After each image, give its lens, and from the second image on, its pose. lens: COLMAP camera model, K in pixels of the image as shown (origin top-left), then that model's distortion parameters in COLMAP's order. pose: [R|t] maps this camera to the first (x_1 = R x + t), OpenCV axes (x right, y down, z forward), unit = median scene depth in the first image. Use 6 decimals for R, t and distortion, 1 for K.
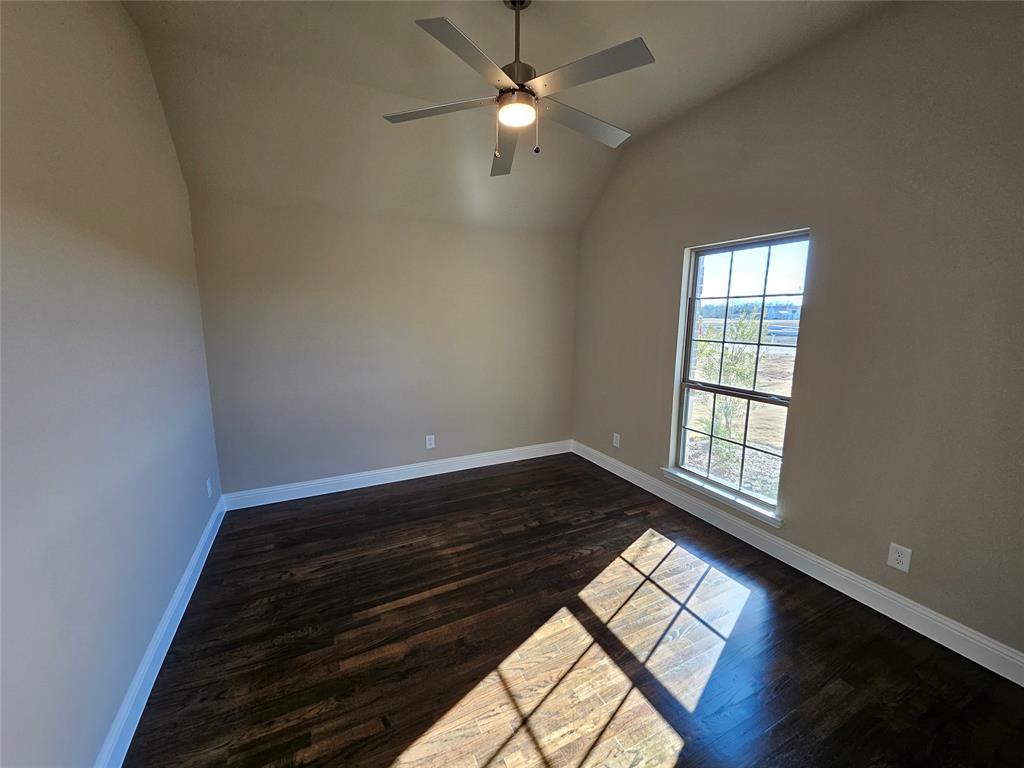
lens RADIAL K [[404.9, 0, 510.2], [0, 404.9, 378.3], [0, 0, 1]] dist [-0.000902, -0.000246]
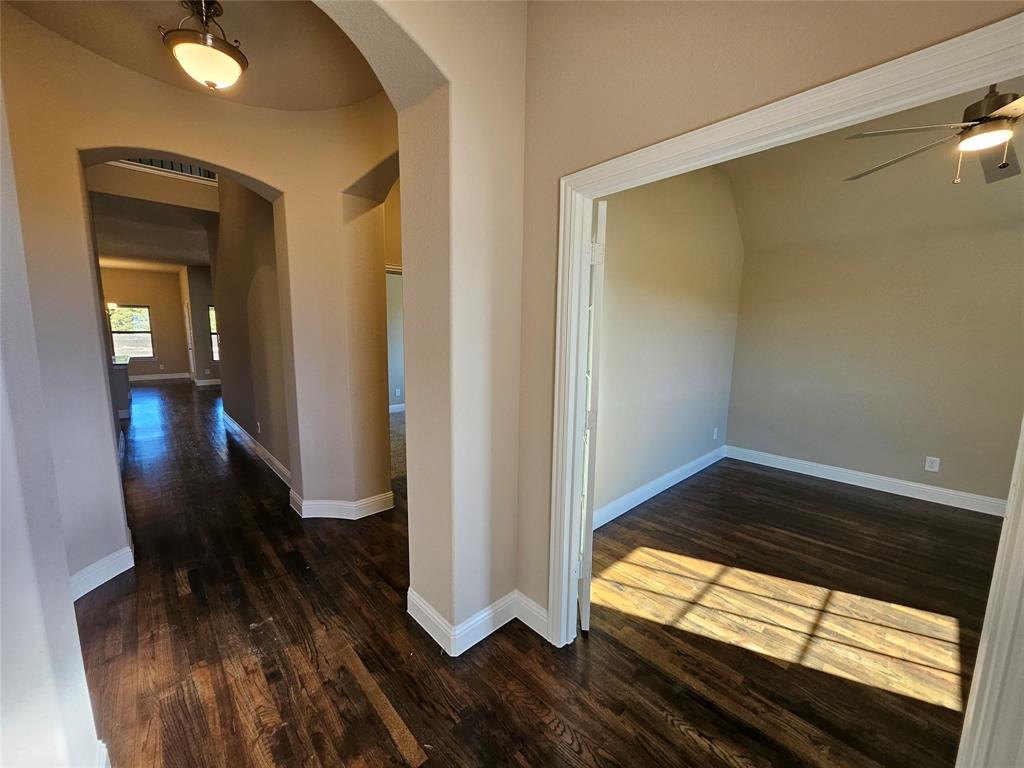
lens RADIAL K [[404.9, 0, 509.8], [0, 404.9, 385.4], [0, 0, 1]] dist [-0.000902, -0.000246]
pose [[0.301484, 0.126065, -0.945101, 0.698510], [-0.152446, 0.984843, 0.082736, 0.101280], [0.941205, 0.119133, 0.316132, -0.409861]]
